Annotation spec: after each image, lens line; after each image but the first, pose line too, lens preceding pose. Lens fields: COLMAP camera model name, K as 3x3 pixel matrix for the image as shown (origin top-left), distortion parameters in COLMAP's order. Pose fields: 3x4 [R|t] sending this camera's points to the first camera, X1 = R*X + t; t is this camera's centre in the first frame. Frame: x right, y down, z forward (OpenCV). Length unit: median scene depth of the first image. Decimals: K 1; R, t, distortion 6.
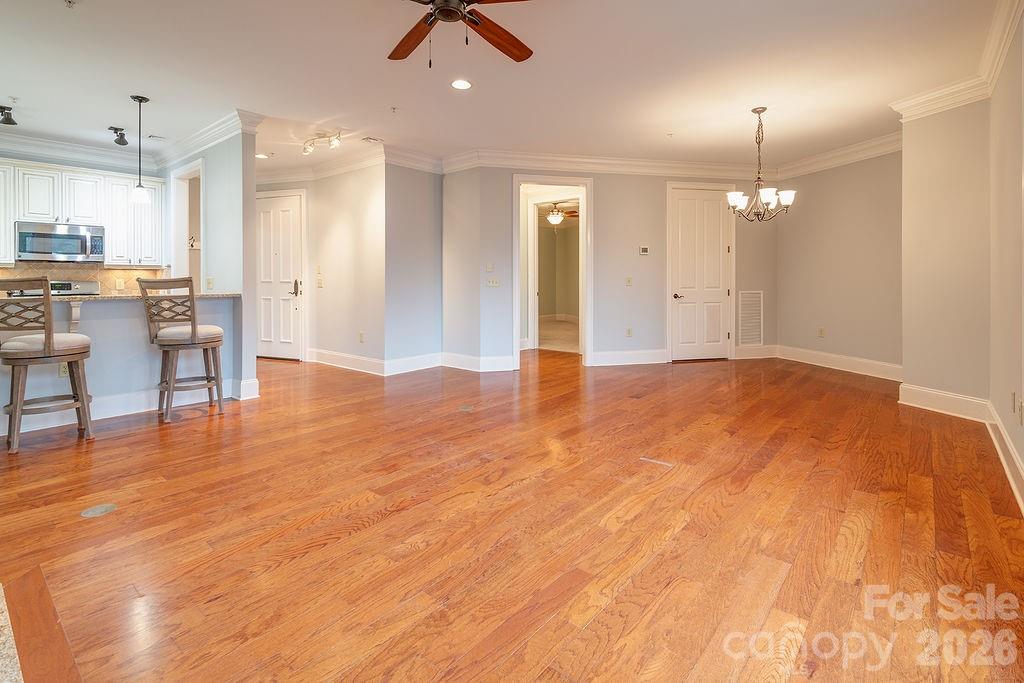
lens RADIAL K [[484.6, 0, 511.3], [0, 484.6, 281.1], [0, 0, 1]] dist [-0.000208, -0.000040]
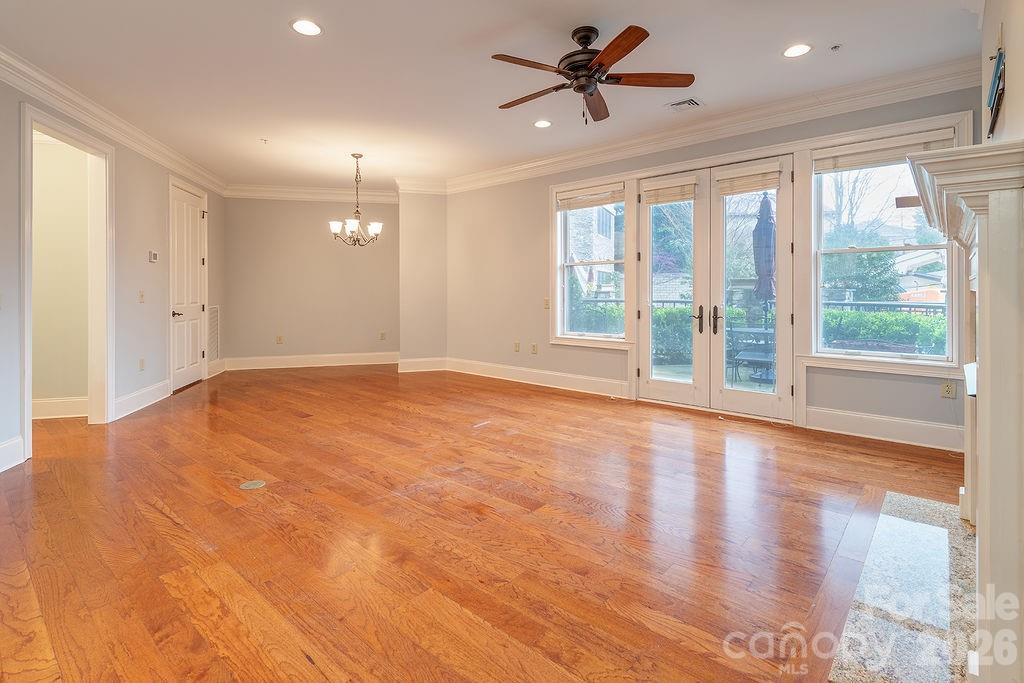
lens RADIAL K [[489.7, 0, 512.2], [0, 489.7, 299.4], [0, 0, 1]] dist [-0.002214, -0.000829]
pose [[0.022660, -0.013692, 0.999649, -0.722412], [0.005839, 0.999891, 0.013563, -0.003448], [-0.999726, 0.005530, 0.022737, 0.579709]]
